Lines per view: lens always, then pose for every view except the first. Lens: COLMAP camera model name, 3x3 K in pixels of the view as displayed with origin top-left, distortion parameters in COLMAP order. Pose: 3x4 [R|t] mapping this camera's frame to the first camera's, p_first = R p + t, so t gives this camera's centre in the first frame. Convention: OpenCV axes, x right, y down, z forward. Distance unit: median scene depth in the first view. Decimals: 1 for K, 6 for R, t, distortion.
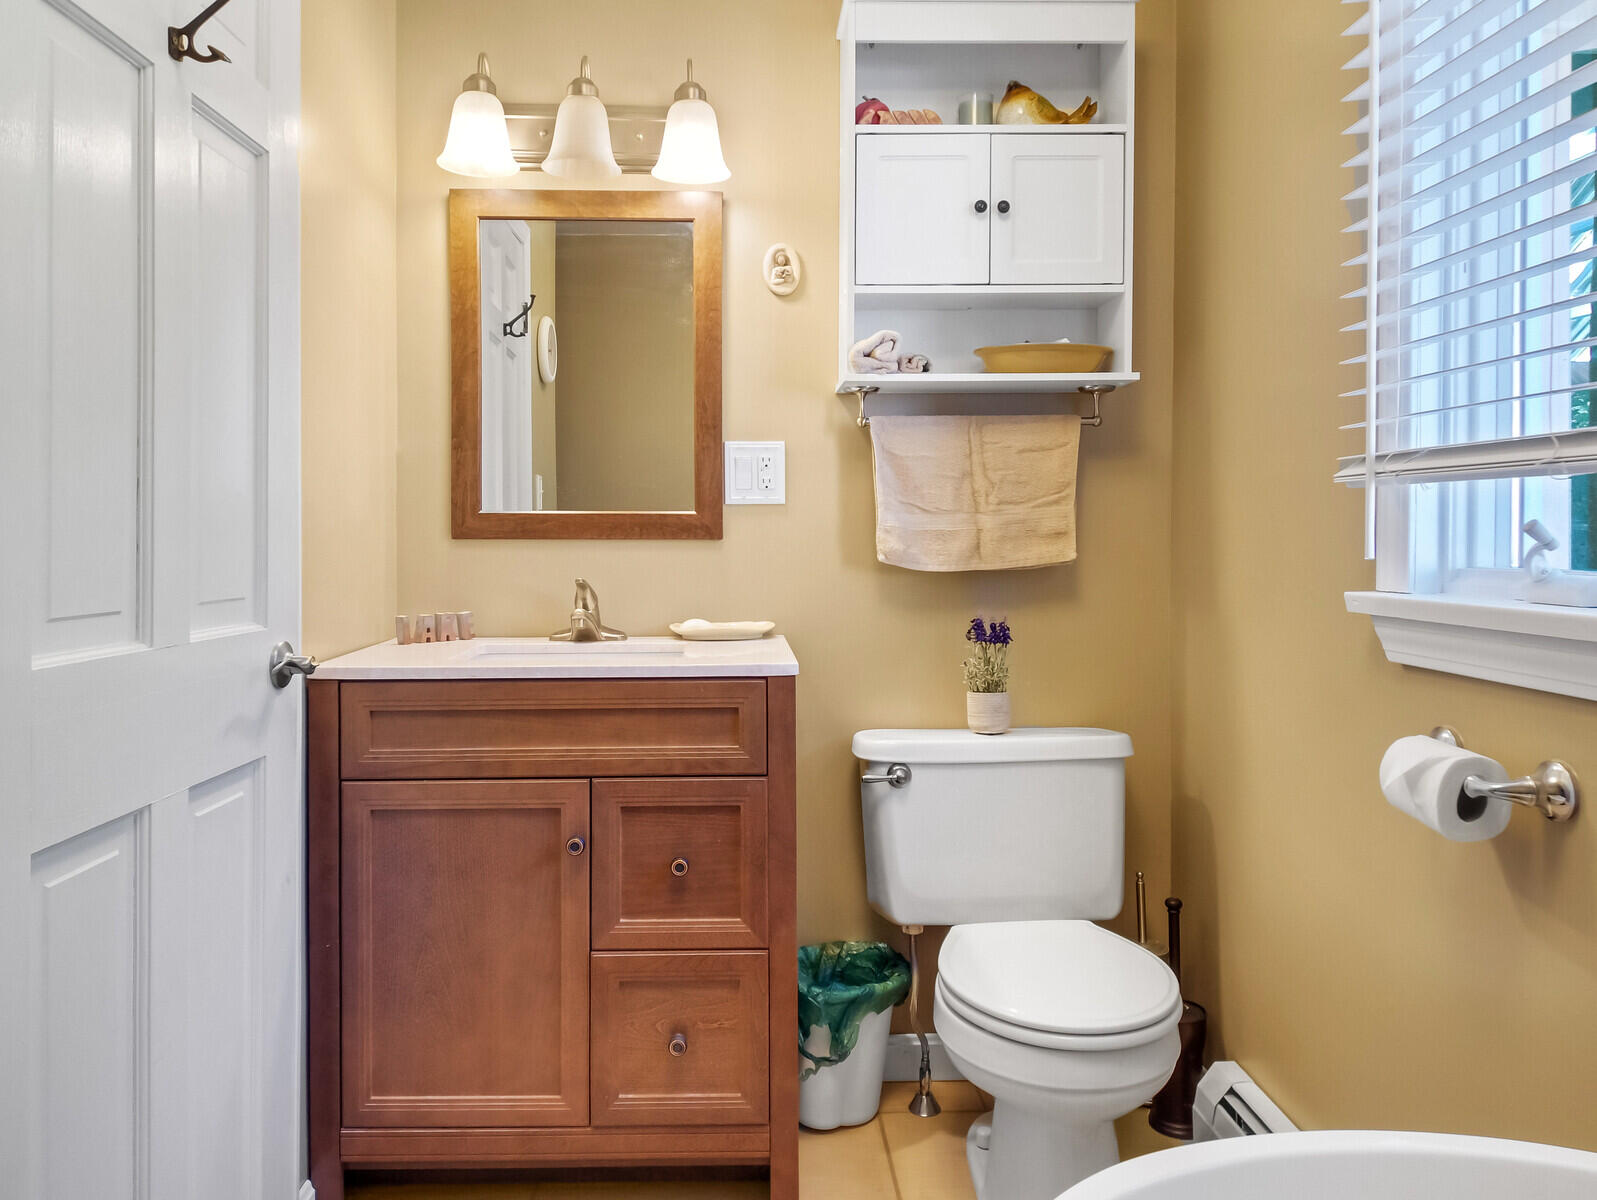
lens RADIAL K [[1280.4, 0, 796.9], [0, 1280.4, 560.2], [0, 0, 1]] dist [0.130413, 0.002086]
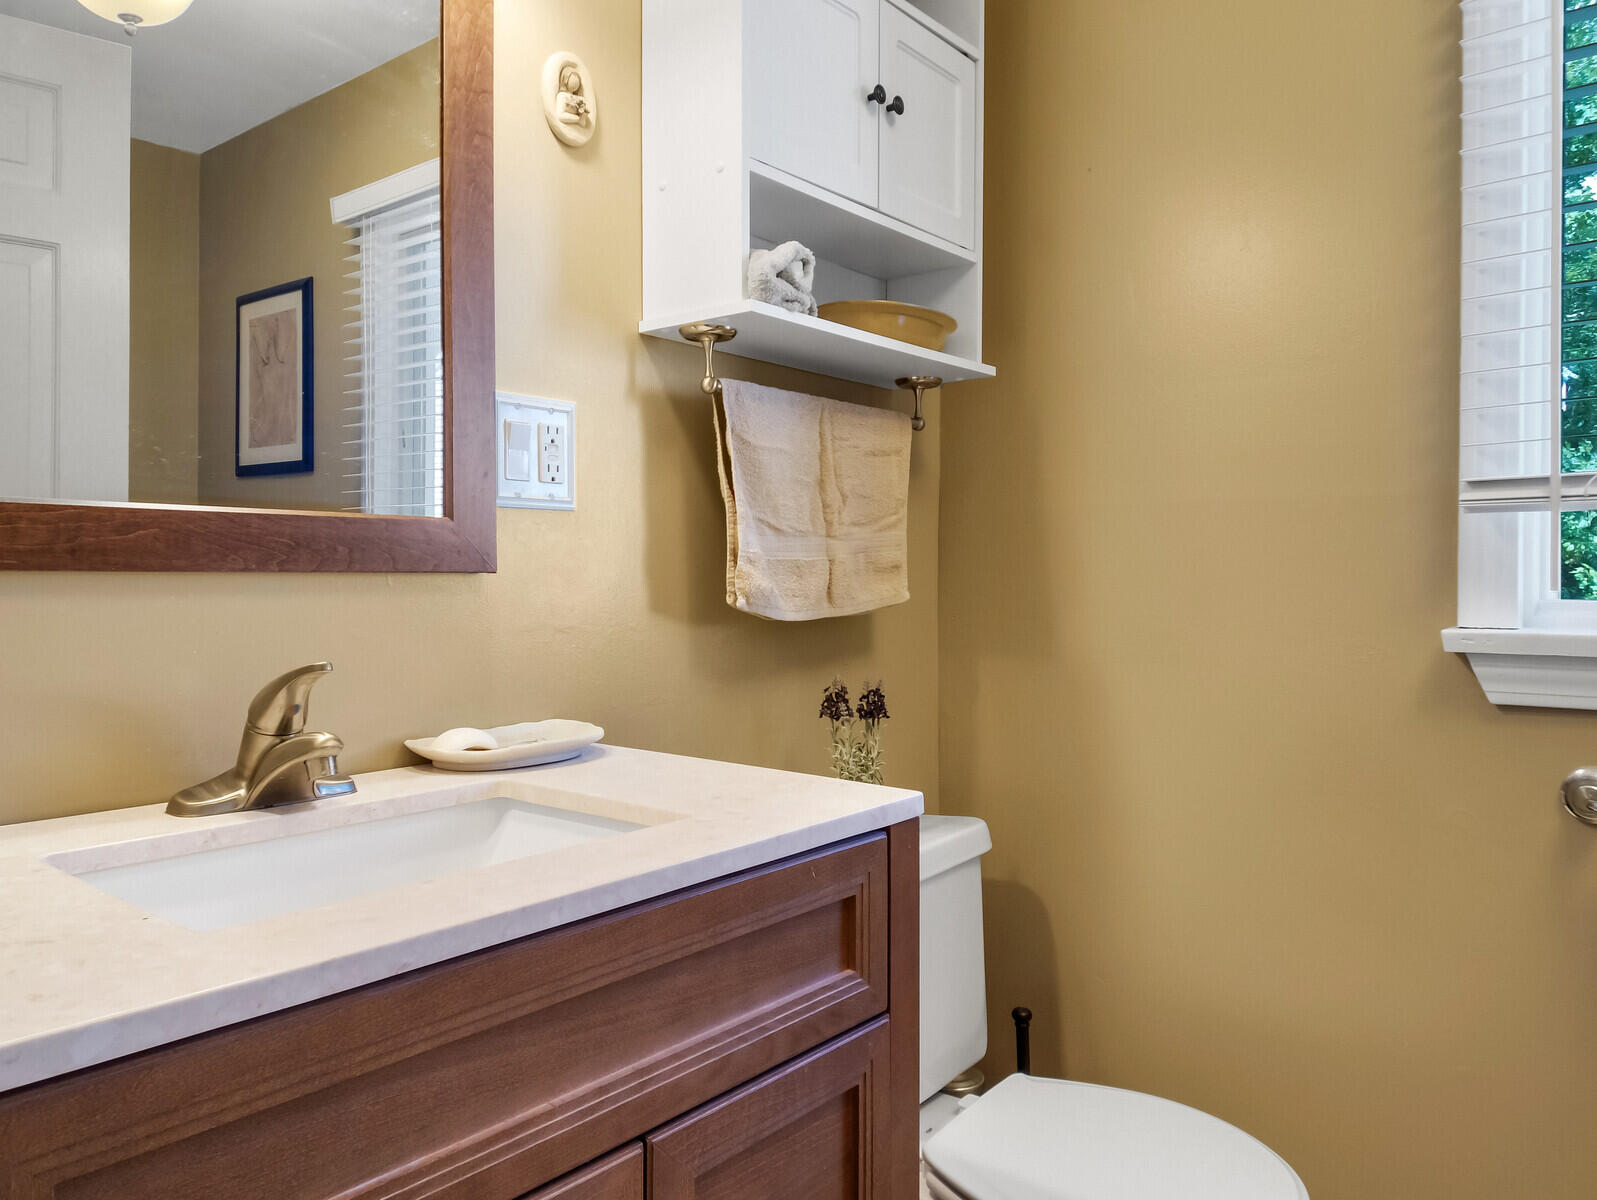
lens RADIAL K [[1147.1, 0, 798.5], [0, 1147.1, 600.0], [0, 0, 1]] dist [0.044798, -0.004494]
pose [[0.644164, -0.014405, 0.764752, -0.350024], [0.017278, 0.999842, 0.004280, -0.005084], [-0.764692, 0.010457, 0.644311, 0.610678]]
